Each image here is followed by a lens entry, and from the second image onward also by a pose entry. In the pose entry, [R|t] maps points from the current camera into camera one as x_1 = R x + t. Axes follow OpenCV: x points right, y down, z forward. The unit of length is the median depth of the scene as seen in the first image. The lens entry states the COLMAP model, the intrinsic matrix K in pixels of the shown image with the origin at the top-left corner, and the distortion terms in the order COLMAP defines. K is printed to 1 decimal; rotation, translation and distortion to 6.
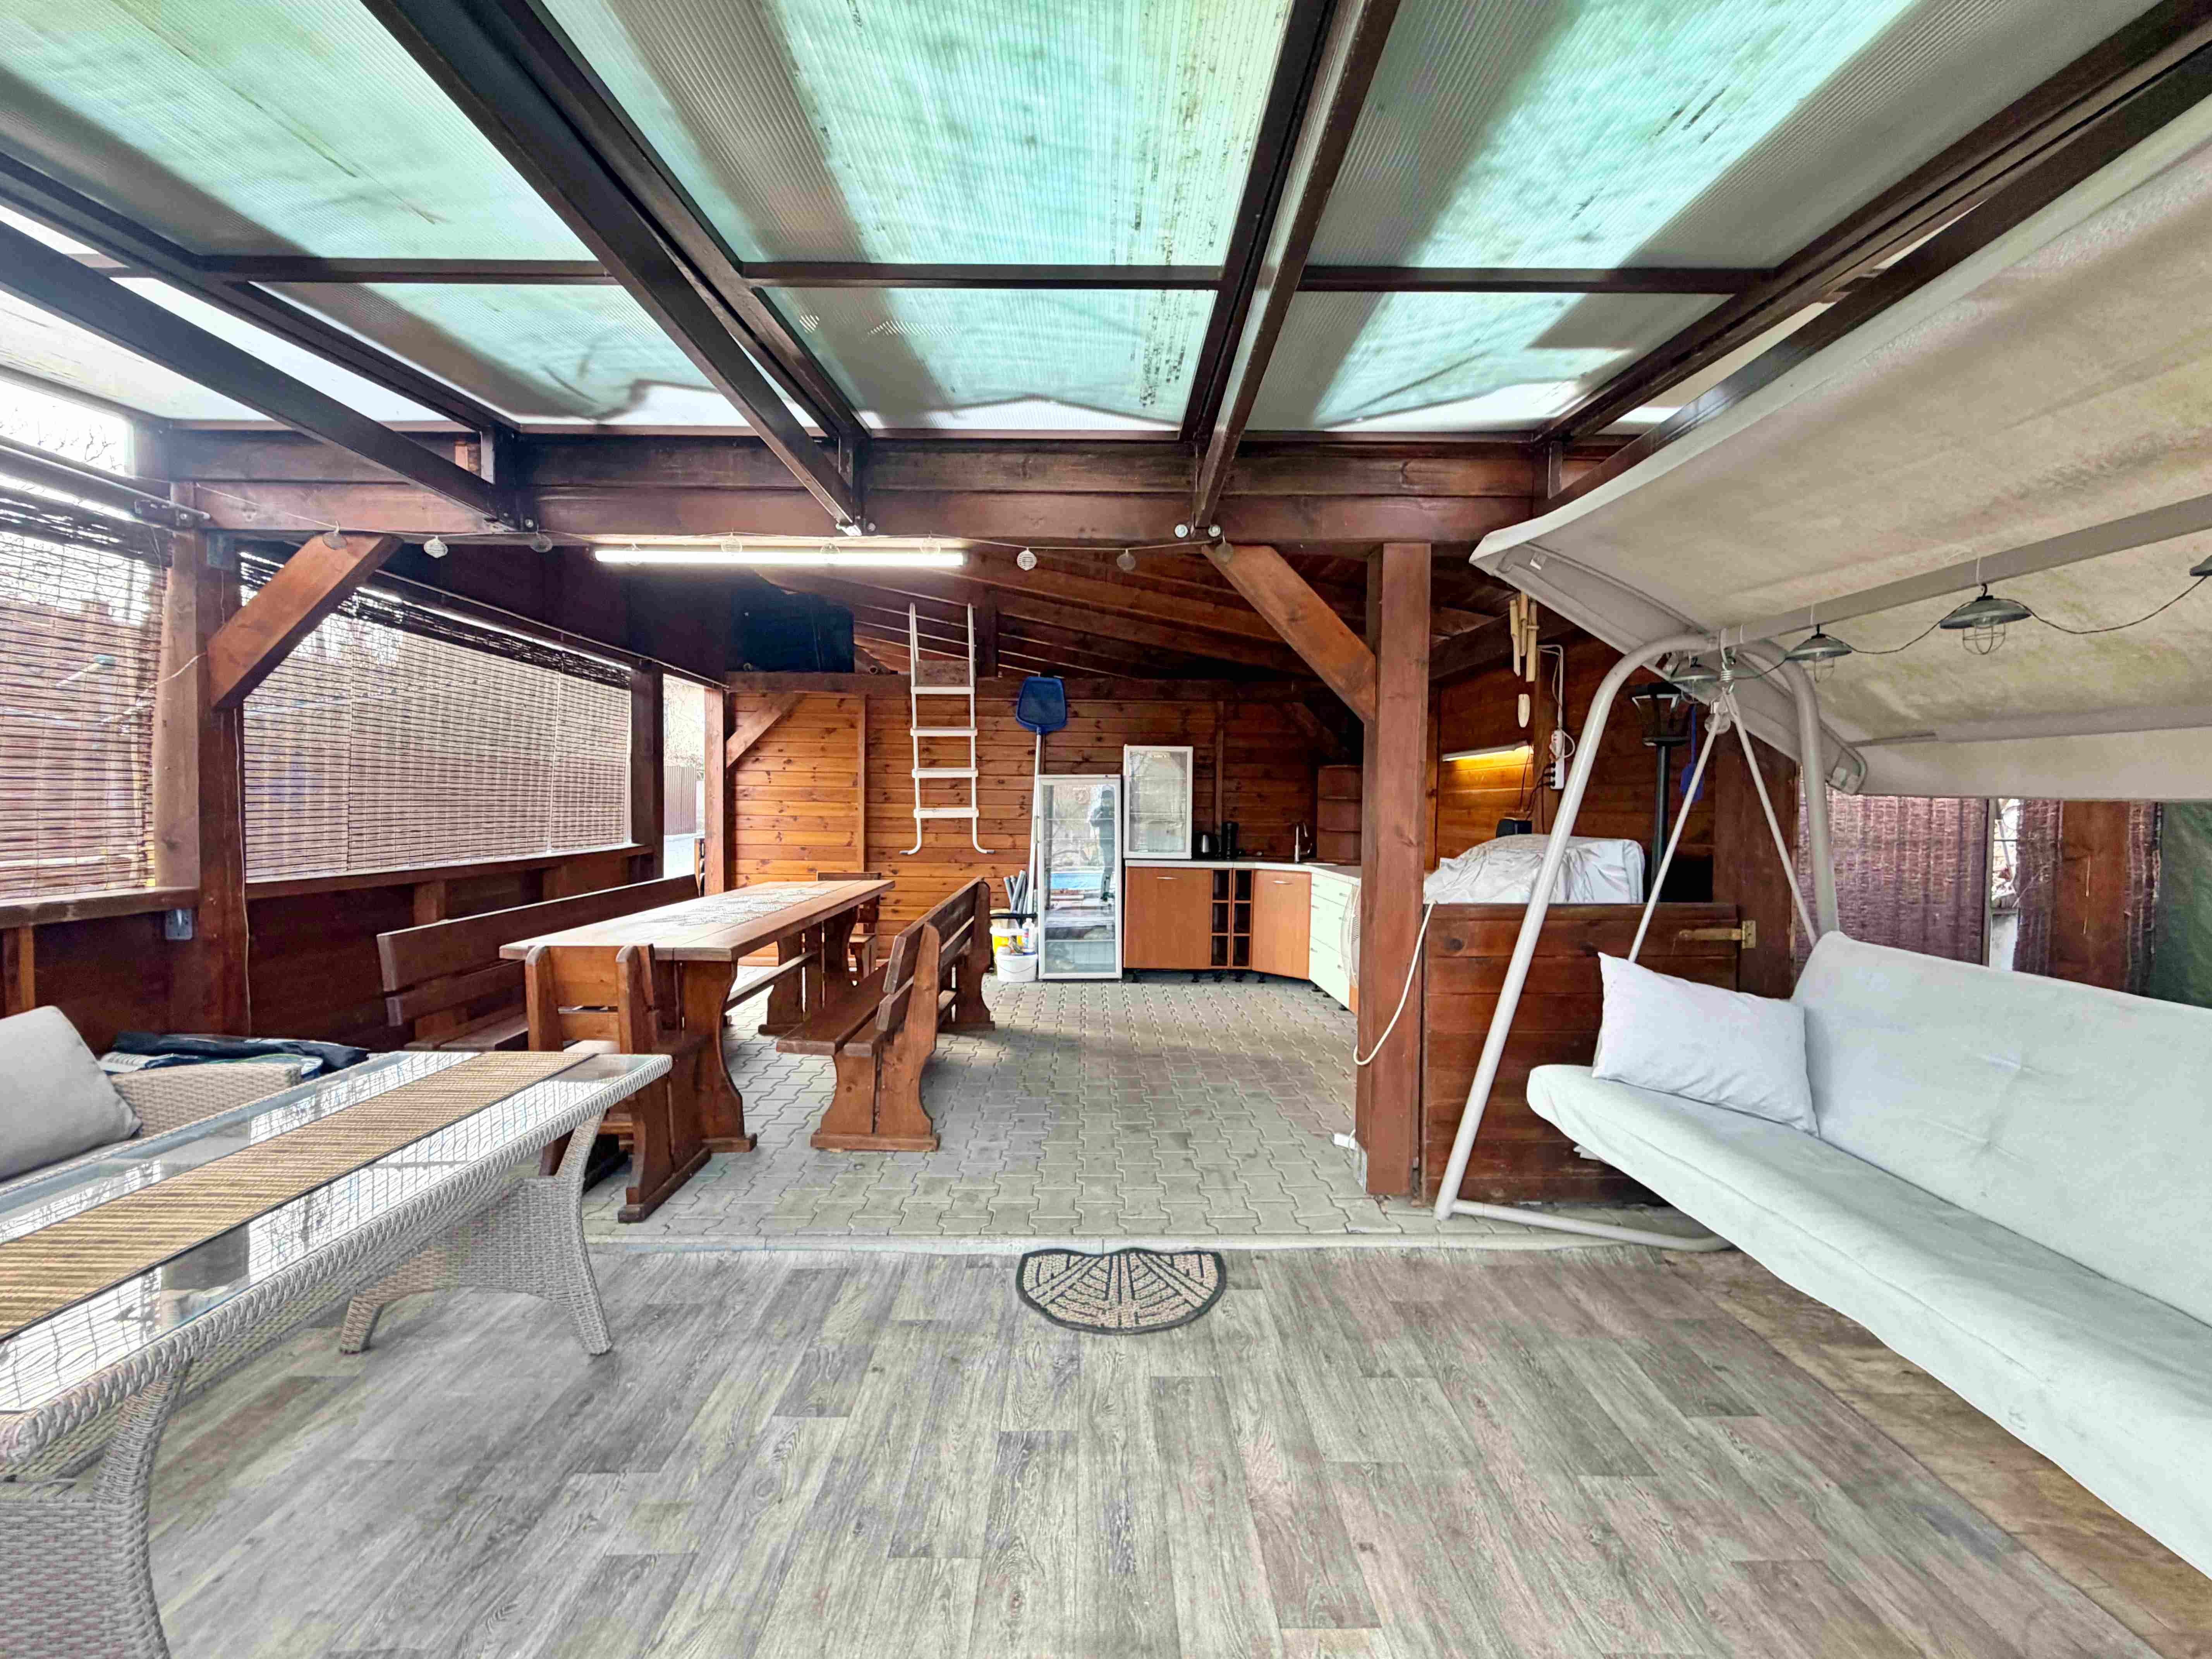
lens RADIAL K [[886.1, 0, 1094.9], [0, 886.1, 829.1], [0, 0, 1]] dist [-0.010115, 0.000846]
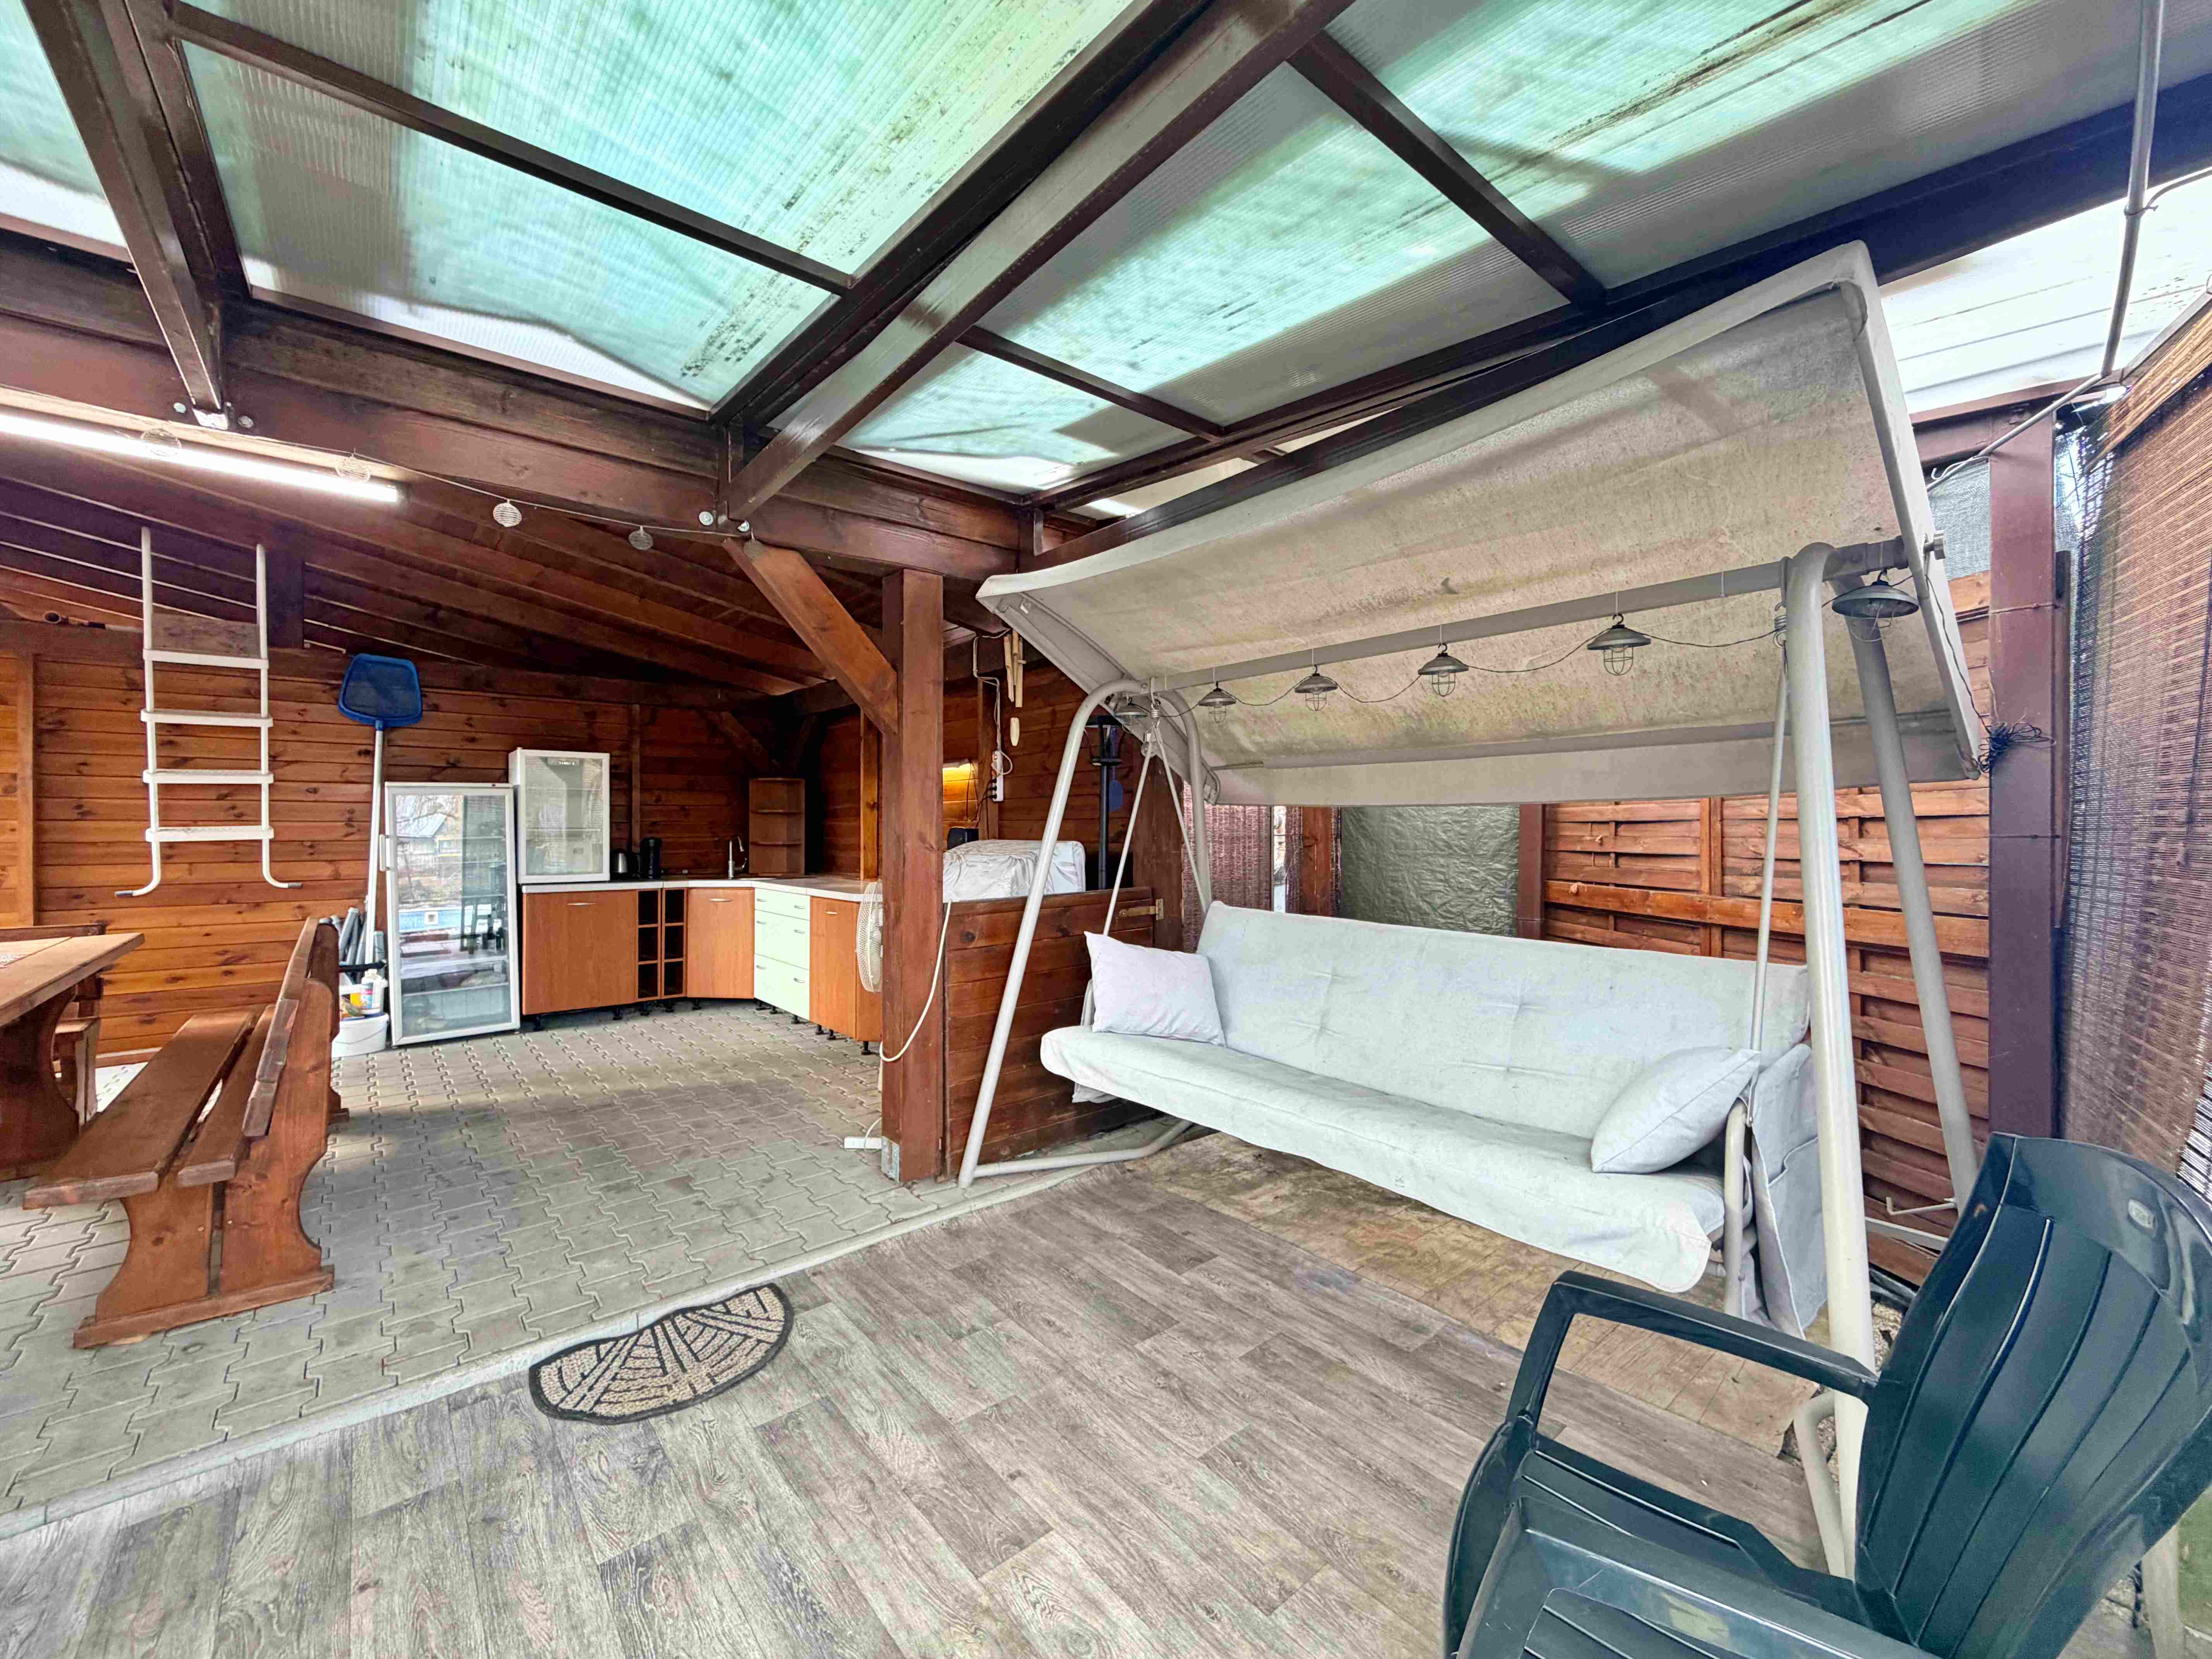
lens RADIAL K [[886.1, 0, 1086.4], [0, 886.1, 830.7], [0, 0, 1]] dist [-0.010115, 0.000846]
pose [[0.769196, -0.015254, 0.638831, -0.200010], [0.026477, 0.999617, -0.008010, 0.008856], [-0.638464, 0.023076, 0.769306, 0.042182]]
